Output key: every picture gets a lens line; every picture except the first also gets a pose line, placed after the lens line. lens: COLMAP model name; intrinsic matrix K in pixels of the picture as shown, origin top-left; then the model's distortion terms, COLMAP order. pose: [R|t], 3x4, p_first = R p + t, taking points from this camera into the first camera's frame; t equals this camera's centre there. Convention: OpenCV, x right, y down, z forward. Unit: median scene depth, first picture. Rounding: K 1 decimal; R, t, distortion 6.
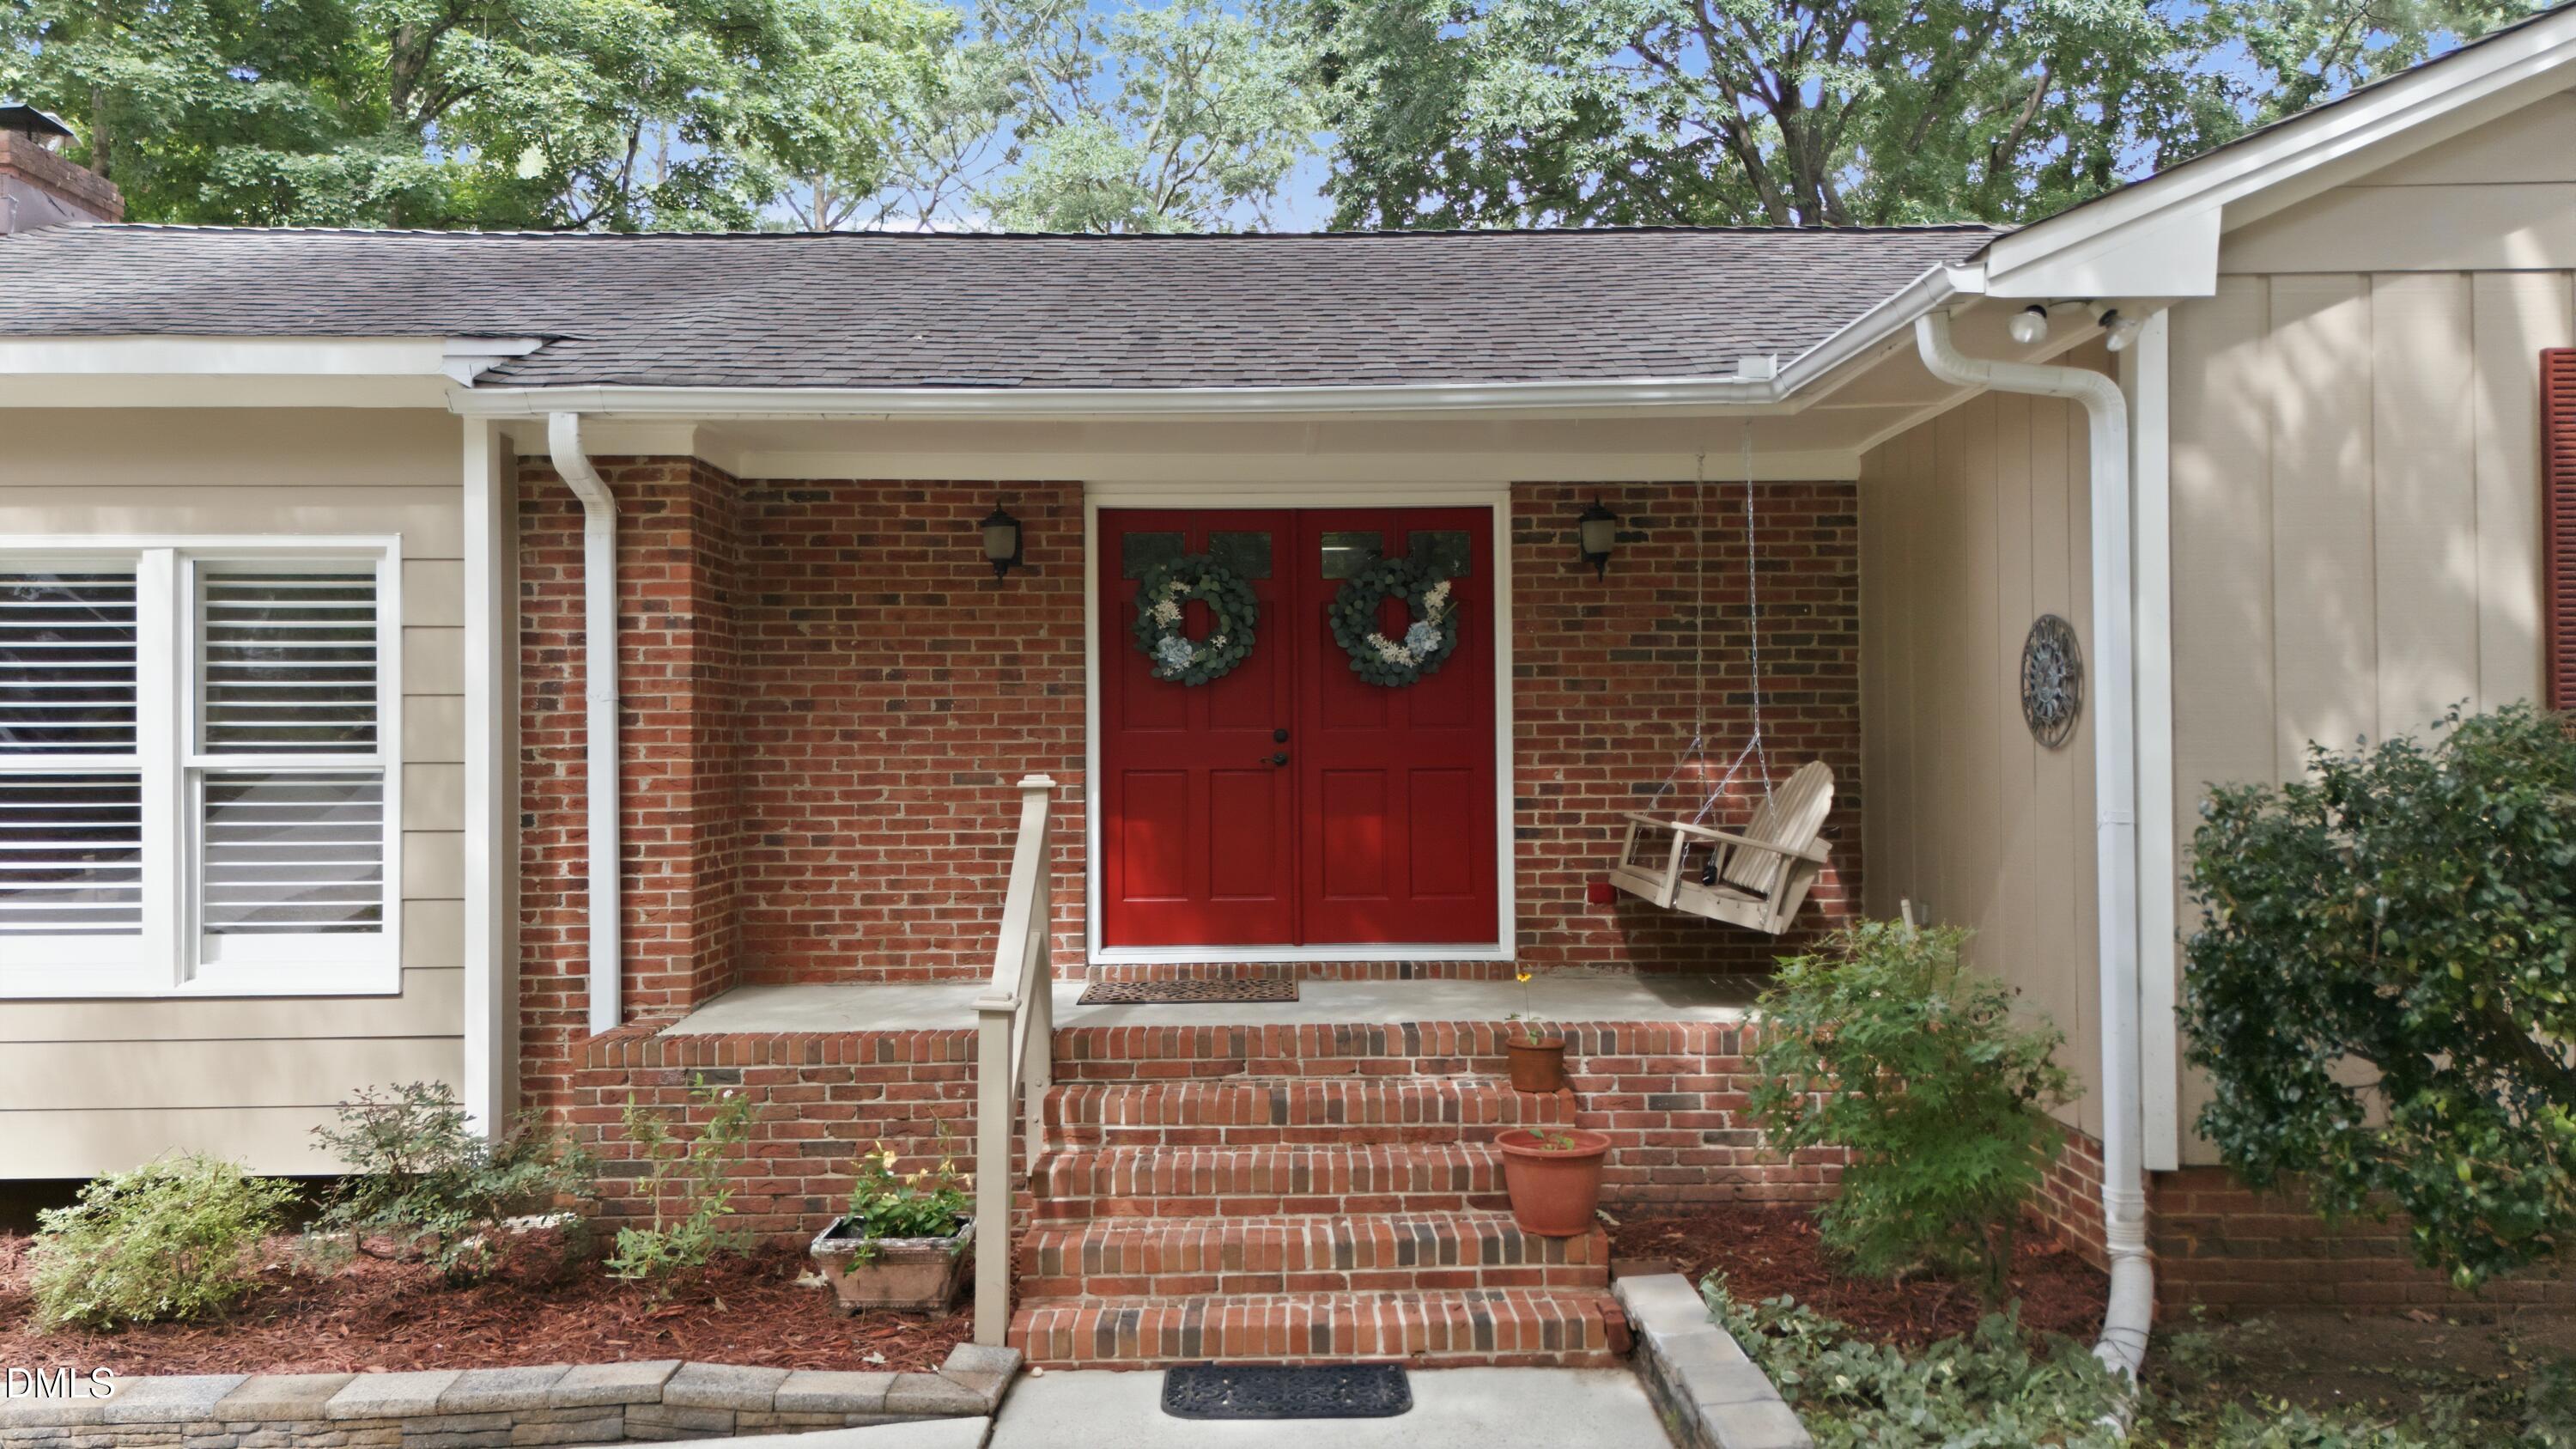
lens RADIAL K [[1894.7, 0, 1288.0], [0, 1894.7, 724.5], [0, 0, 1]] dist [0.060965, -0.052312]
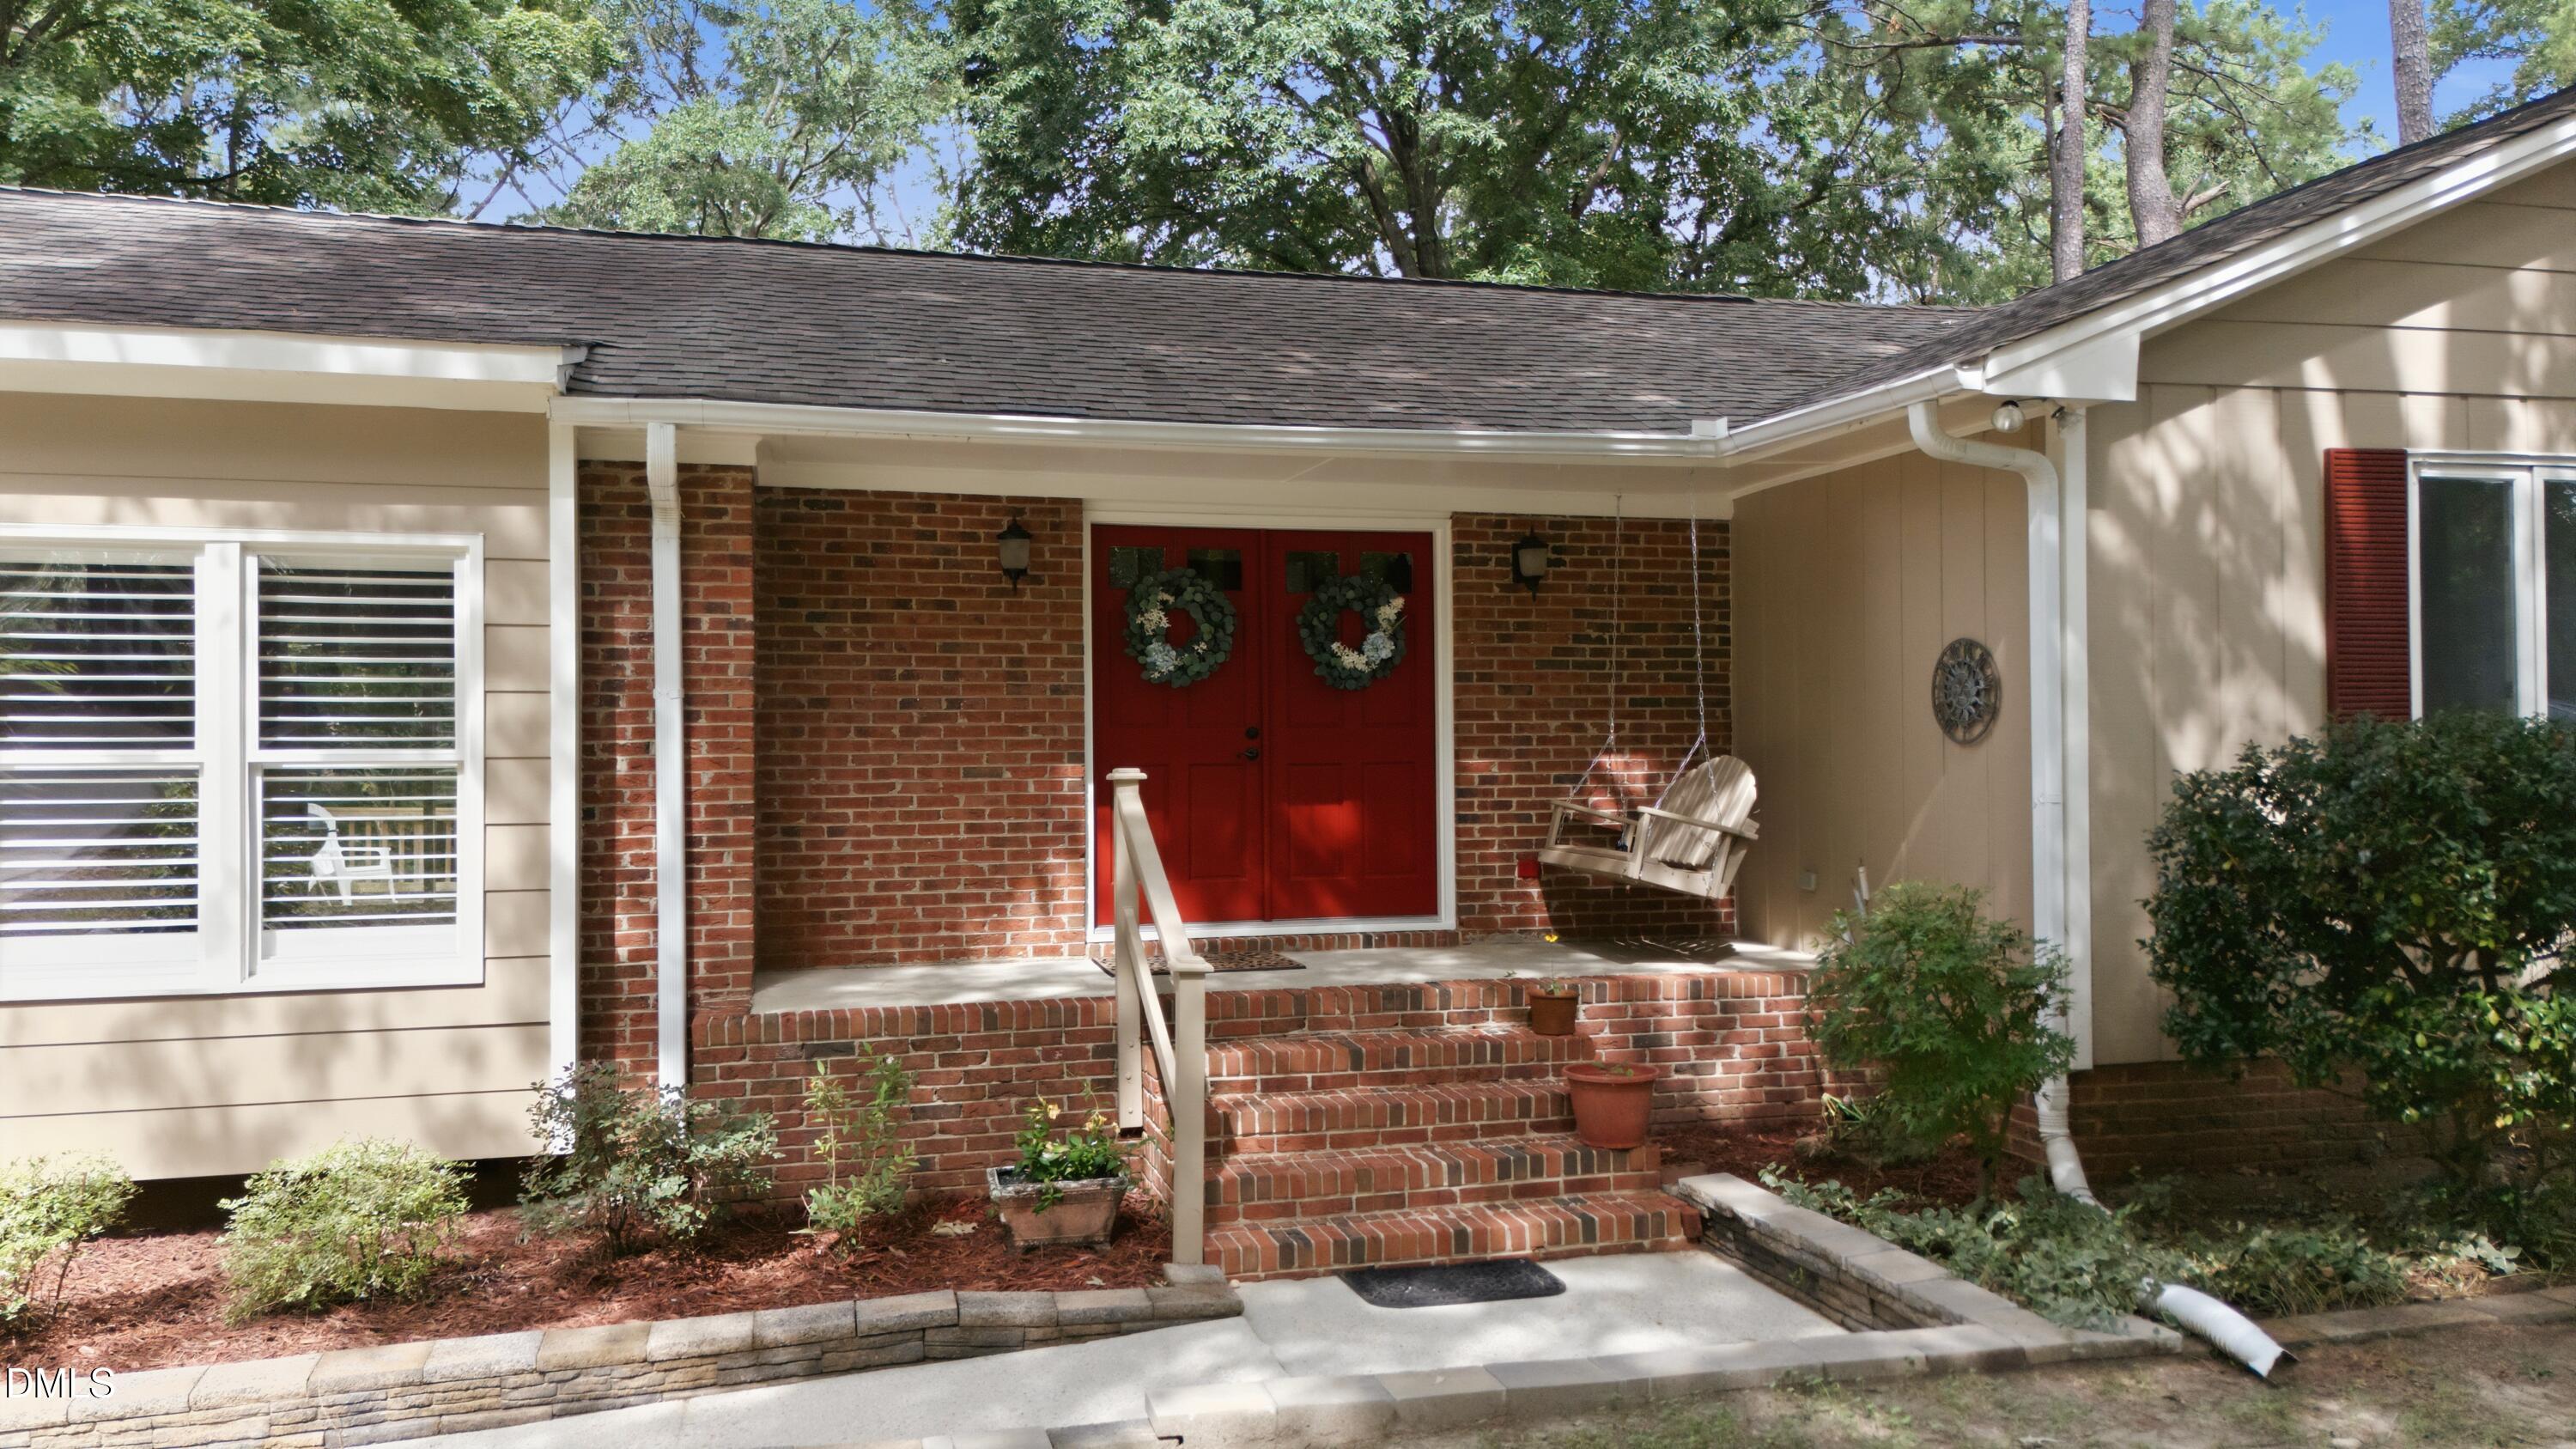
lens RADIAL K [[1894.7, 0, 1288.0], [0, 1894.7, 724.5], [0, 0, 1]] dist [0.060965, -0.052312]
pose [[0.969509, 0.003435, 0.245032, -0.285084], [-0.003912, 0.999991, 0.001457, -0.000887], [-0.245025, -0.002371, 0.969514, -0.092674]]
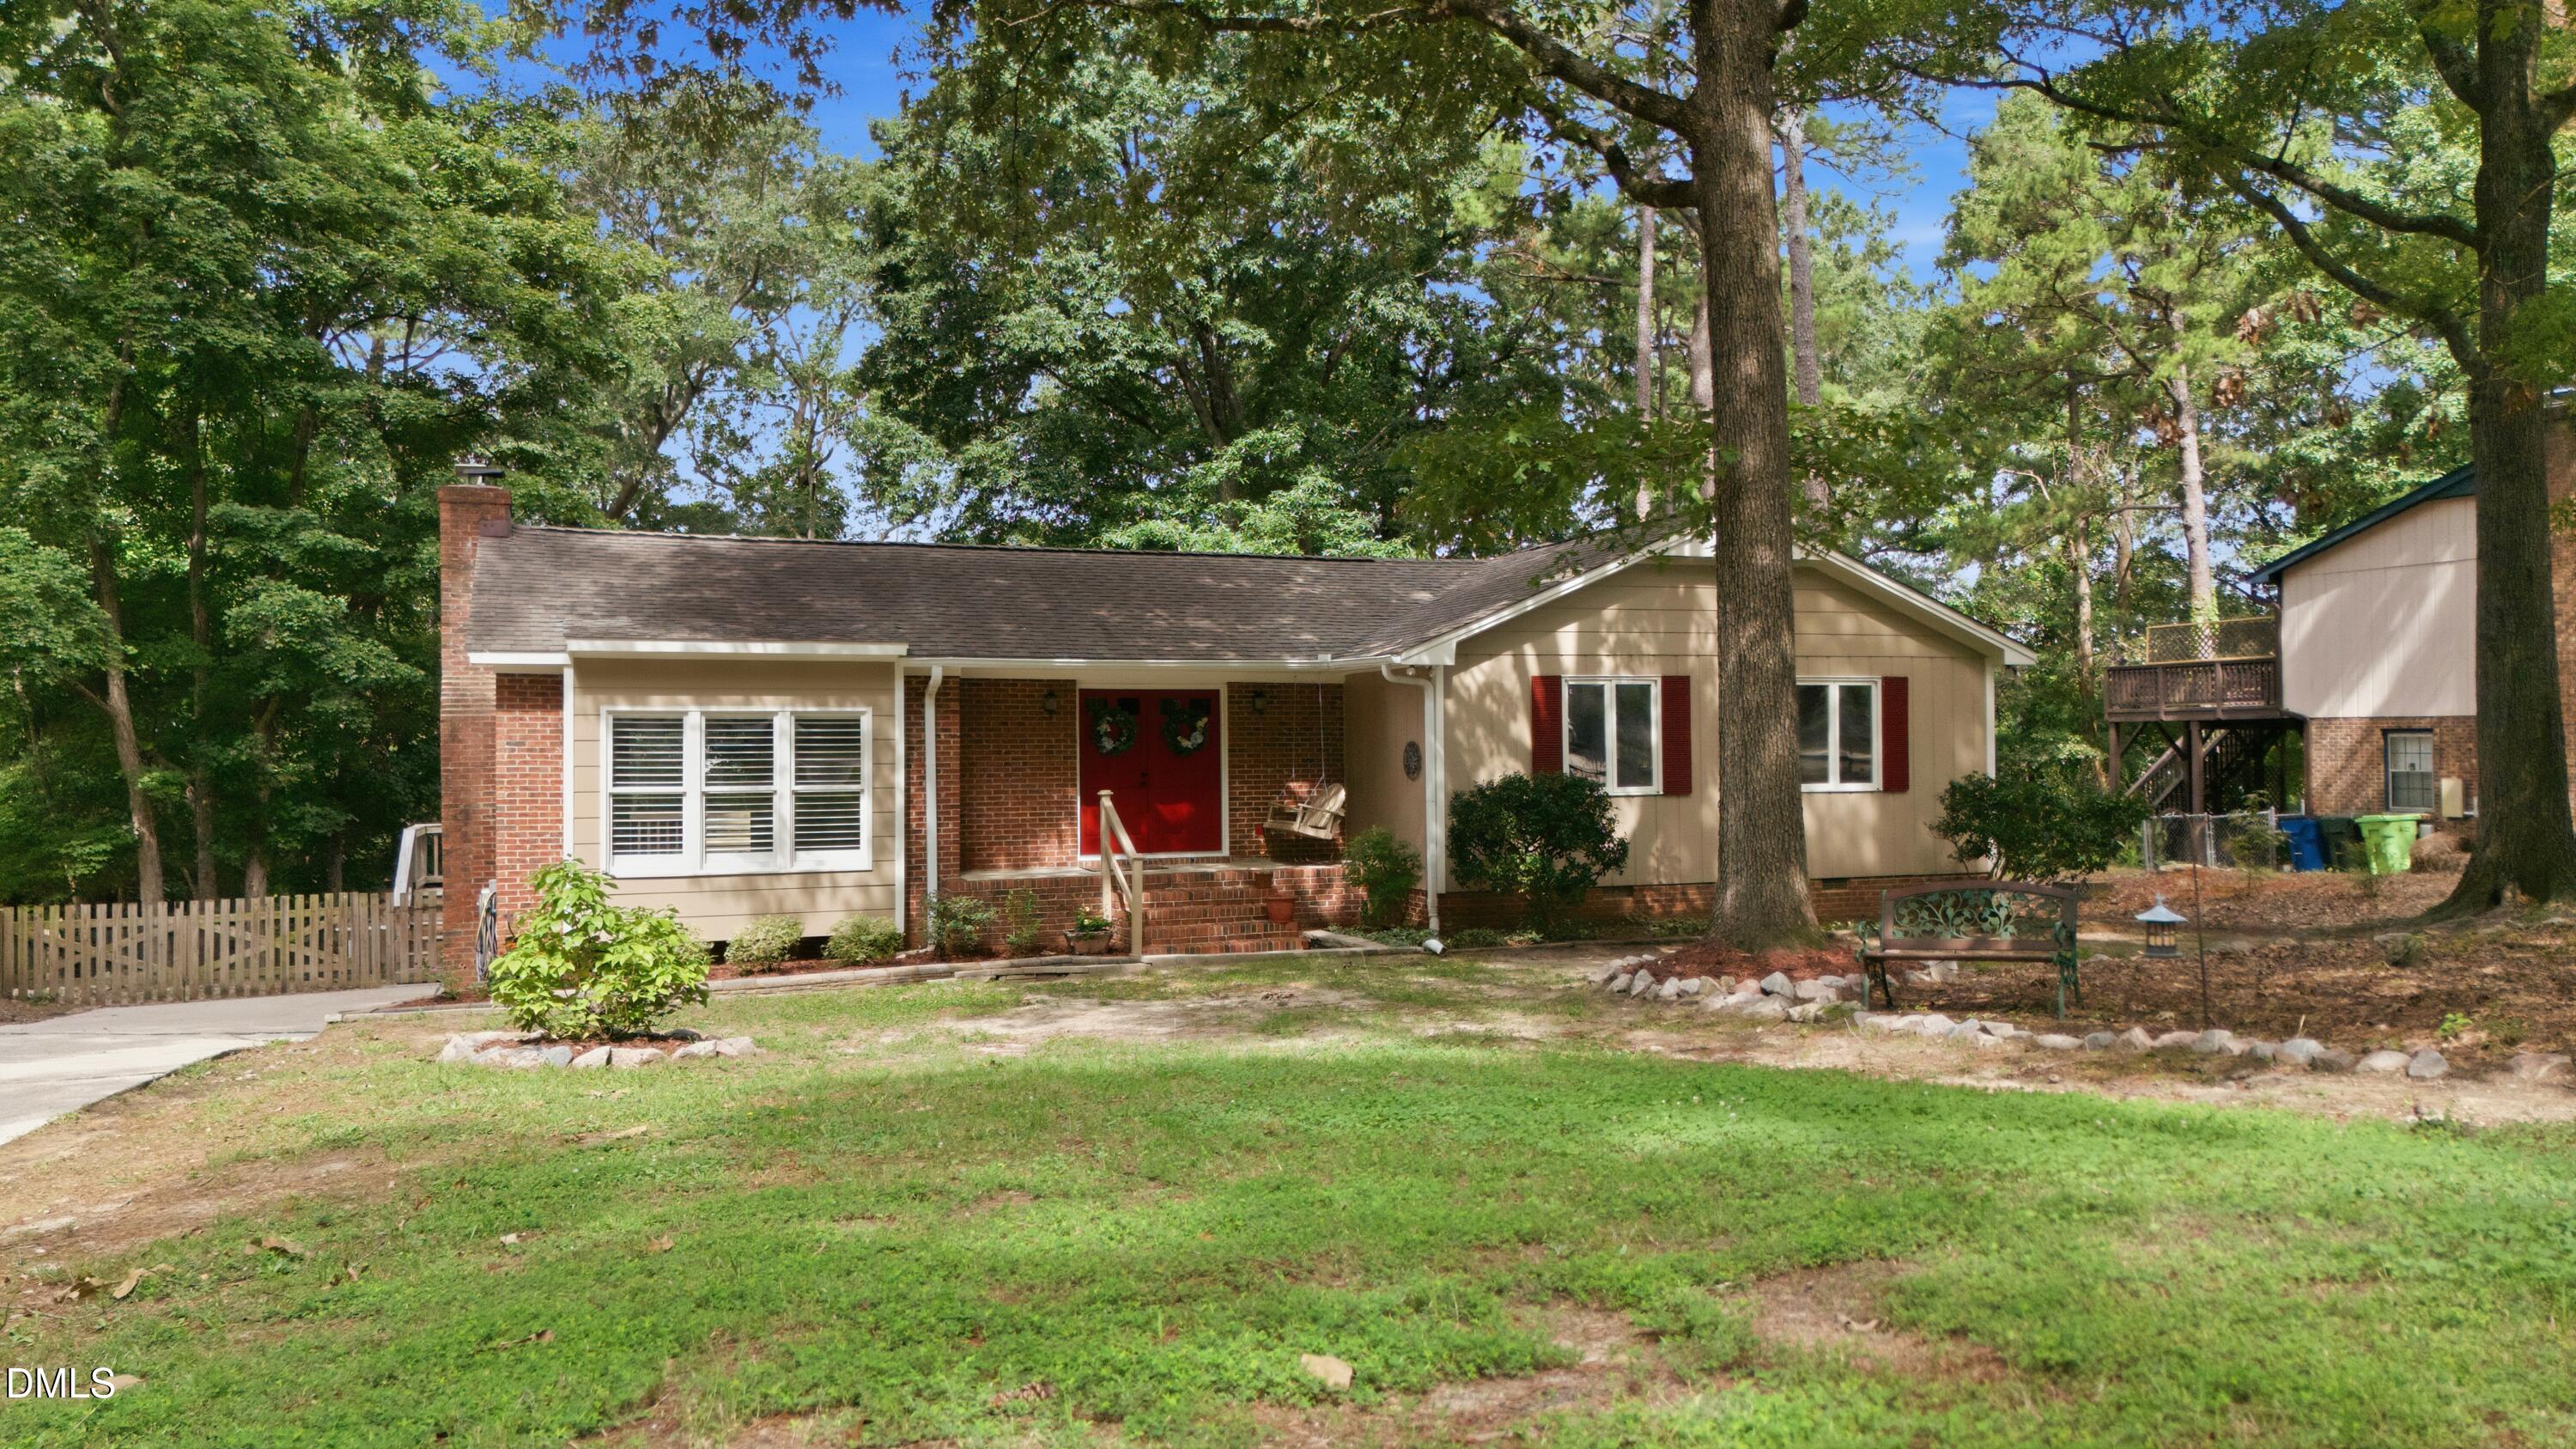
lens RADIAL K [[1894.7, 0, 1288.0], [0, 1894.7, 724.5], [0, 0, 1]] dist [0.060965, -0.052312]
pose [[0.937653, 0.004489, 0.347543, -0.828376], [-0.003607, 0.999988, -0.003184, -0.062883], [-0.347554, 0.001732, 0.937658, -1.761176]]
